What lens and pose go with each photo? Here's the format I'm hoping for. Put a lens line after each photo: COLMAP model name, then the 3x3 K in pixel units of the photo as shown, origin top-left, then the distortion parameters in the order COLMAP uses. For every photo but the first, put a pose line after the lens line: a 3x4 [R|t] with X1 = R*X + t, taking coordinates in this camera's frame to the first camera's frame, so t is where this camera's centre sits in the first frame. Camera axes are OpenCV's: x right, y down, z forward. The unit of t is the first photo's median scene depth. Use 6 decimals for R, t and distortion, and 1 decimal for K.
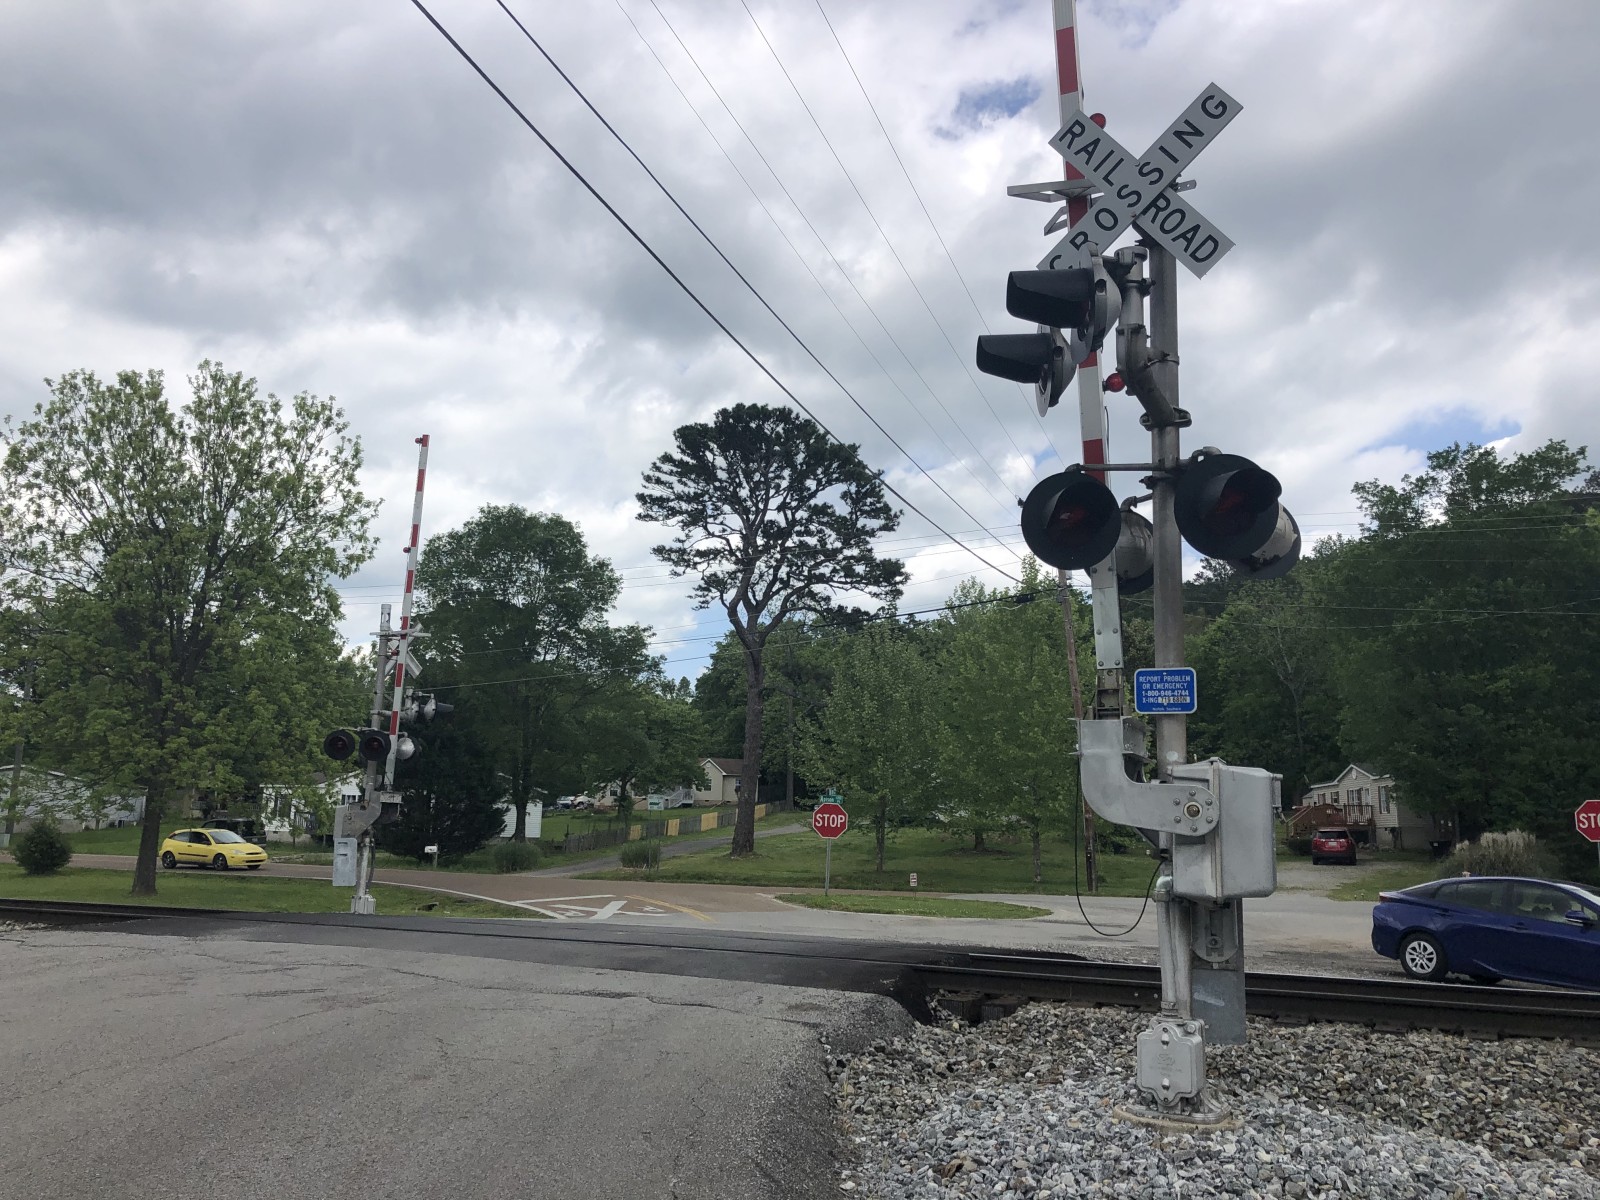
lens RADIAL K [[1313.1, 0, 790.3], [0, 1313.1, 578.1], [0, 0, 1]] dist [0.031675, -0.035350]
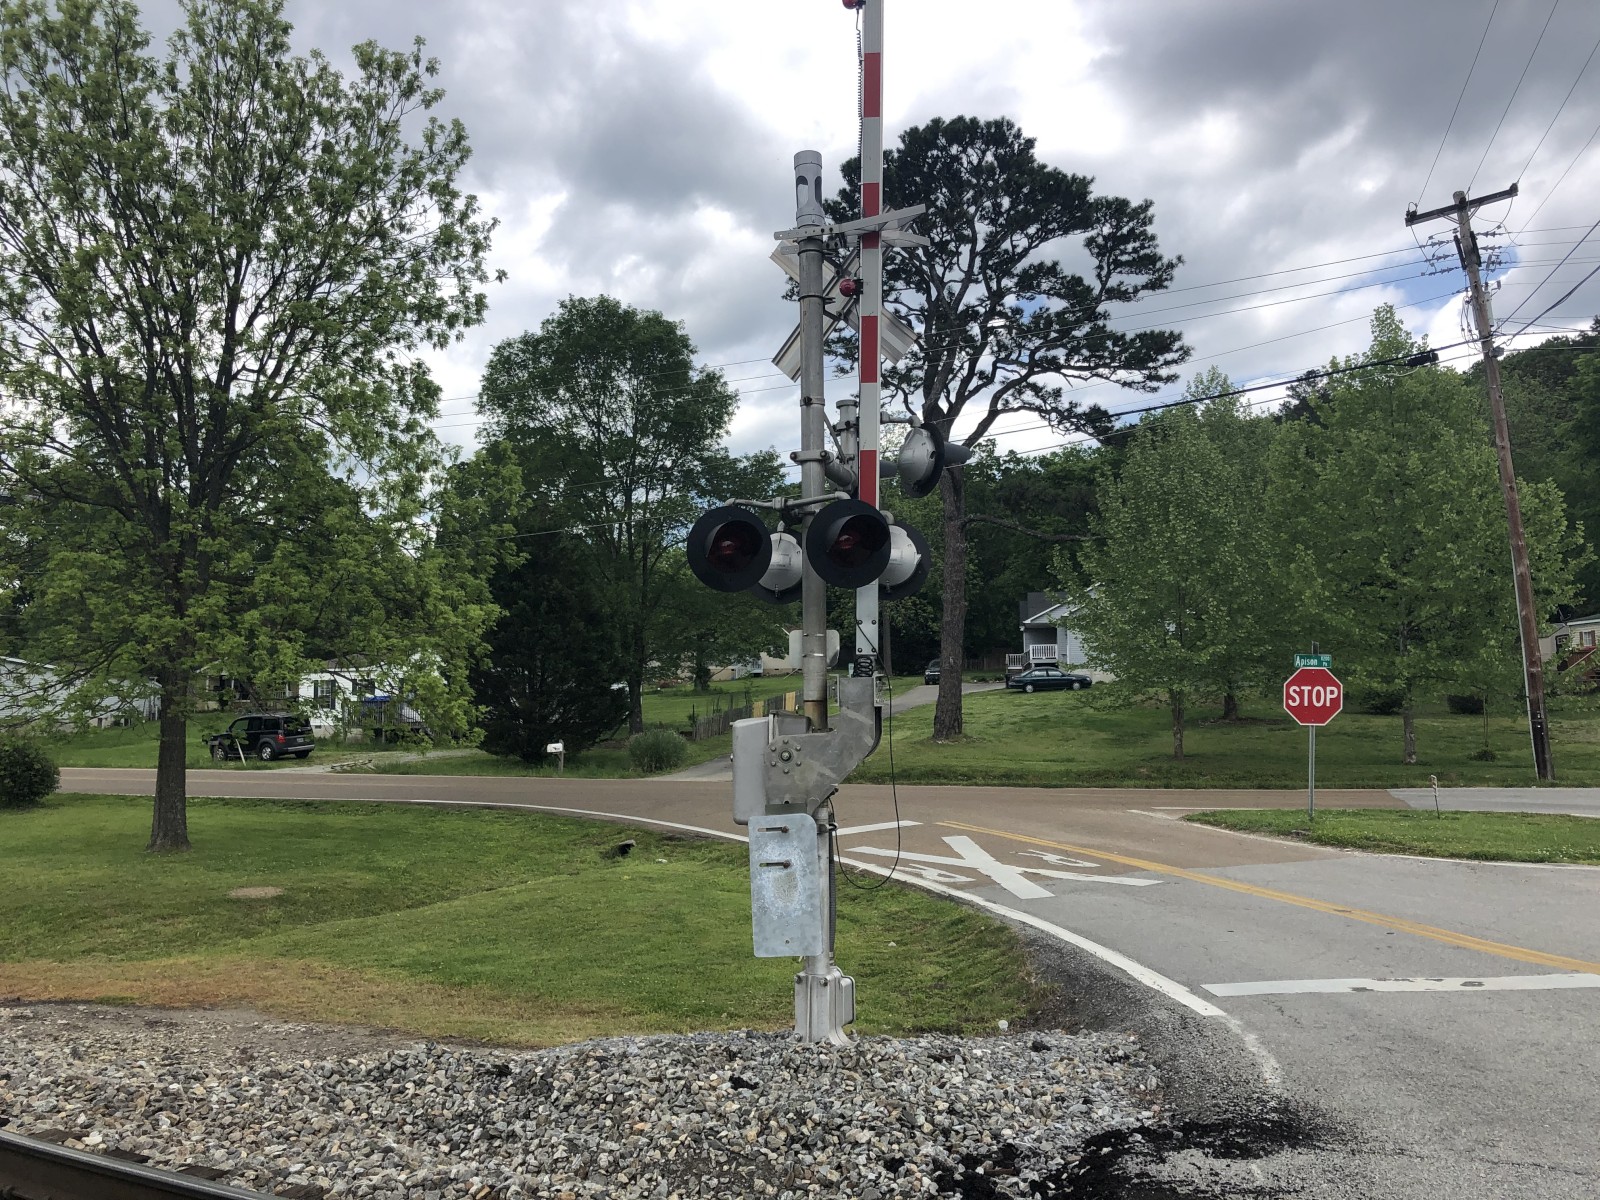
lens RADIAL K [[1313.1, 0, 799.1], [0, 1313.1, 587.0], [0, 0, 1]] dist [0.031675, -0.035350]
pose [[0.999208, -0.038589, 0.009659, -0.128771], [0.037321, 0.993436, 0.108129, 0.039300], [-0.013768, -0.107682, 0.994090, 0.257654]]
